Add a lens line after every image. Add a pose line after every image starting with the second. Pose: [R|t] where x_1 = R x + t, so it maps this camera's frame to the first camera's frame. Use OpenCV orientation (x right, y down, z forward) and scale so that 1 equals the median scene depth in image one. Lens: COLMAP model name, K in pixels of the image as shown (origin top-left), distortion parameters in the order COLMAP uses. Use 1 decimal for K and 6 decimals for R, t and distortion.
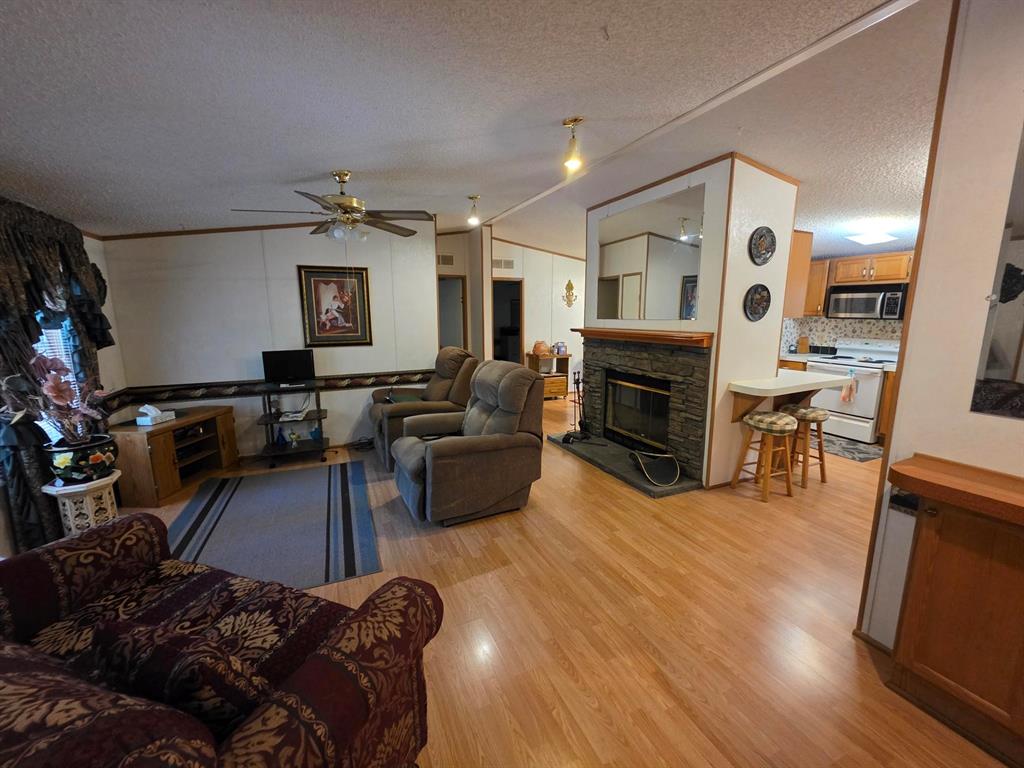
lens RADIAL K [[412.0, 0, 506.7], [0, 412.0, 386.6], [0, 0, 1]] dist [0.003927, -0.001375]
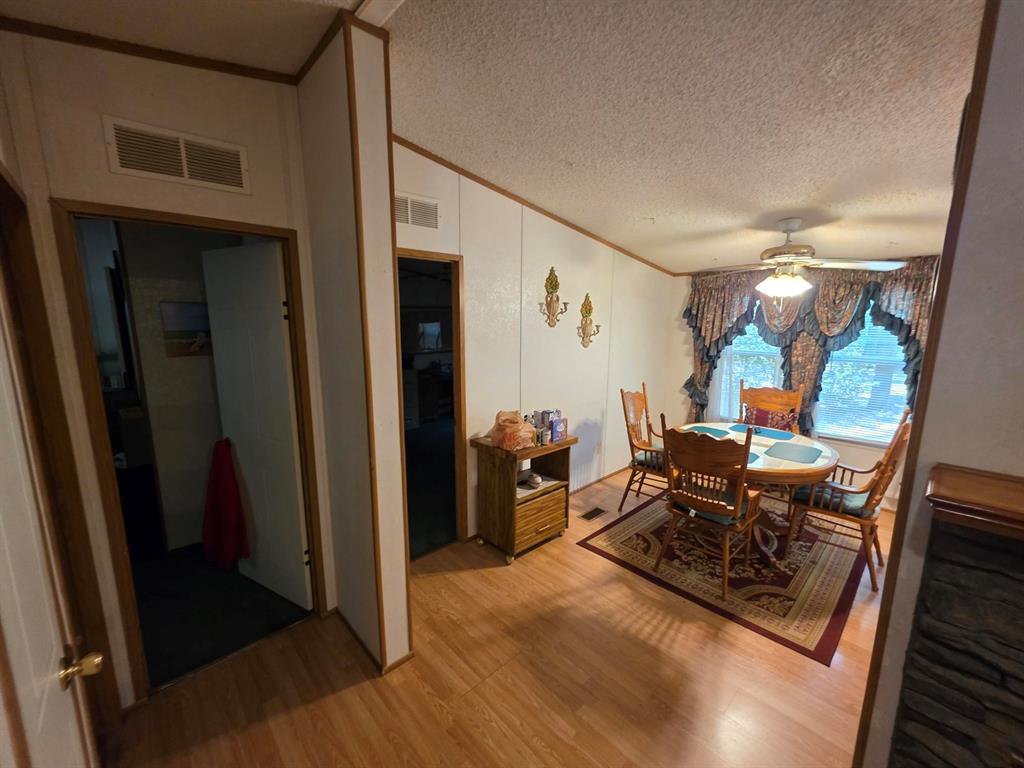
lens RADIAL K [[412.0, 0, 507.7], [0, 412.0, 387.5], [0, 0, 1]] dist [0.003927, -0.001375]
pose [[0.945347, -0.047917, 0.322527, -0.094144], [0.050477, 0.998725, 0.000429, -0.254086], [-0.322136, 0.015875, 0.946560, 1.152359]]
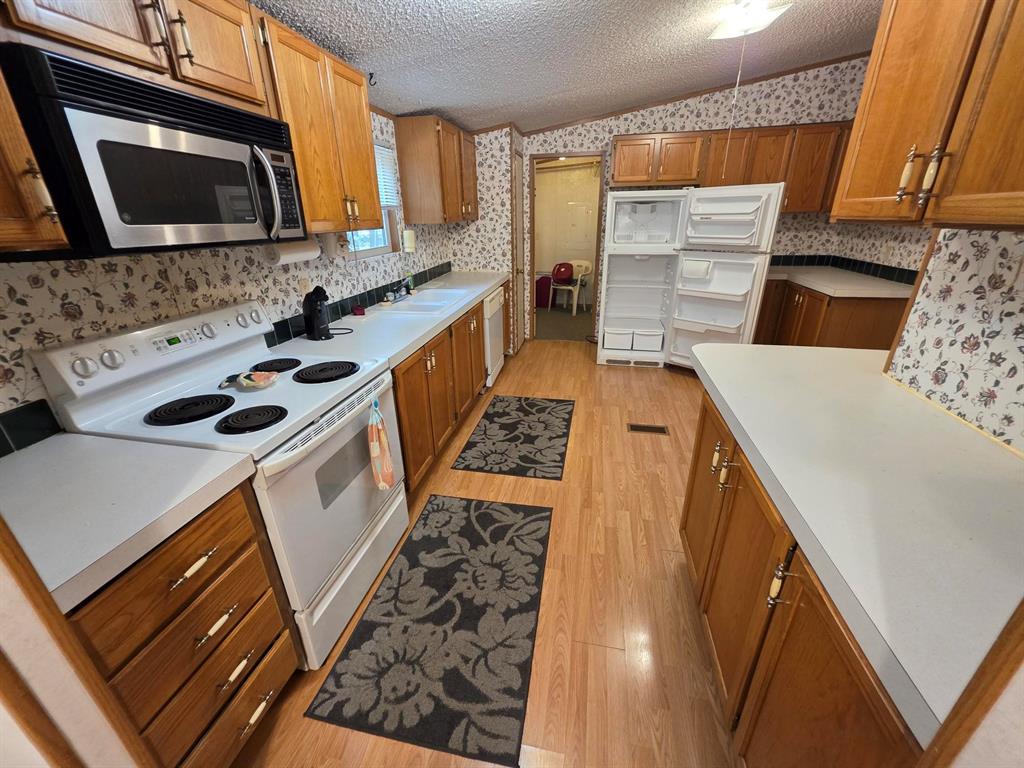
lens RADIAL K [[412.0, 0, 509.7], [0, 412.0, 387.4], [0, 0, 1]] dist [0.003927, -0.001375]
pose [[-0.818289, -0.206861, 0.536294, 0.719723], [0.121263, 0.849876, 0.512842, -0.263280], [-0.561870, 0.484685, -0.670360, 1.465734]]
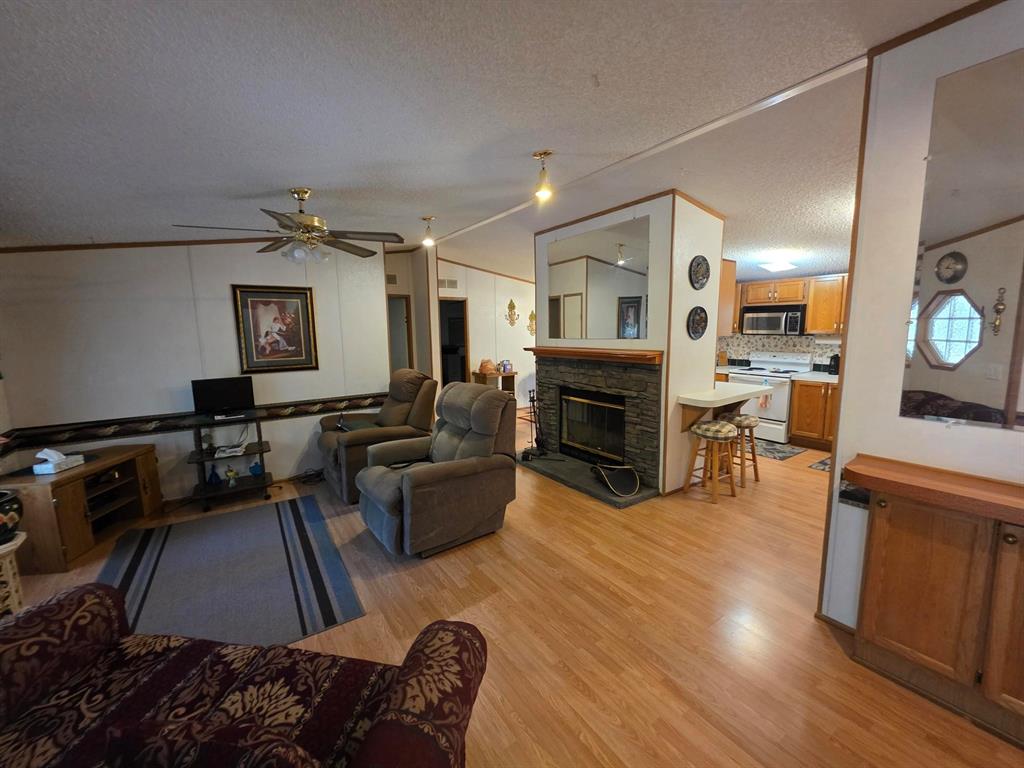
lens RADIAL K [[412.0, 0, 508.7], [0, 412.0, 388.0], [0, 0, 1]] dist [0.003927, -0.001375]
pose [[0.983408, -0.034920, 0.178017, -0.086663], [0.041341, 0.998617, -0.032488, -0.012698], [-0.176636, 0.039309, 0.983491, 0.005784]]
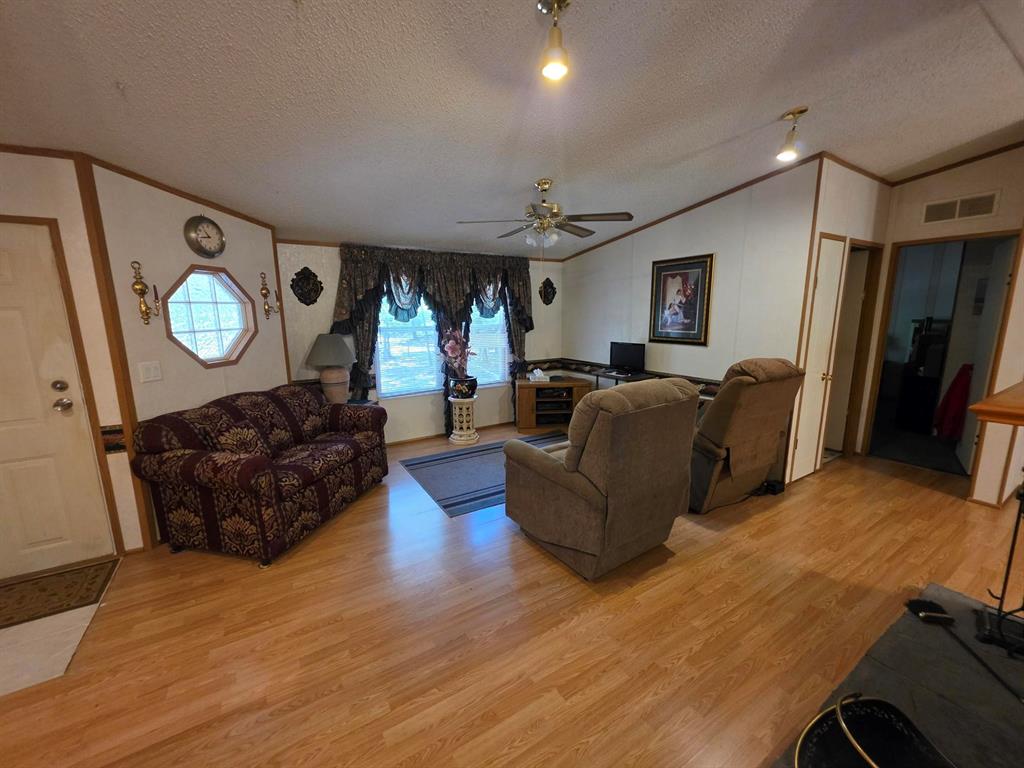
lens RADIAL K [[412.0, 0, 514.4], [0, 412.0, 386.1], [0, 0, 1]] dist [0.003927, -0.001375]
pose [[0.142068, 0.184343, -0.972540, 0.568584], [-0.165350, 0.973121, 0.160299, -0.113373], [0.975949, 0.138036, 0.168730, 0.604536]]
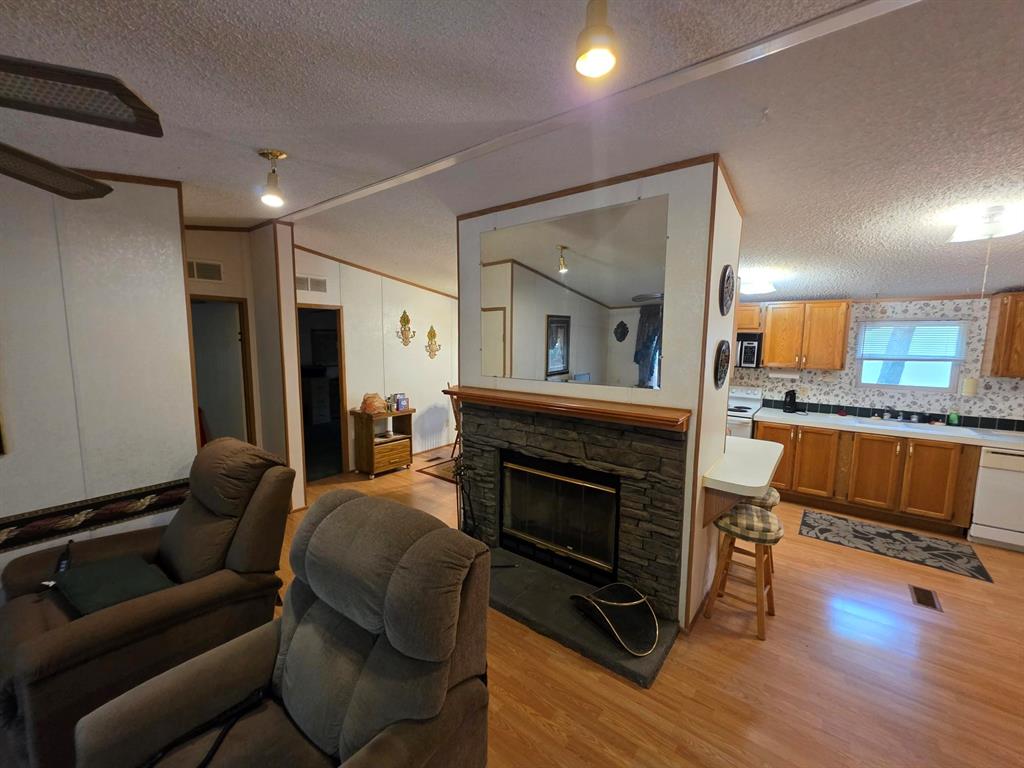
lens RADIAL K [[412.0, 0, 510.0], [0, 412.0, 385.9], [0, 0, 1]] dist [0.003927, -0.001375]
pose [[0.883085, -0.042160, 0.467314, -0.075994], [0.069486, 0.996724, -0.041385, -0.145857], [-0.464039, 0.069018, 0.883122, 0.472843]]
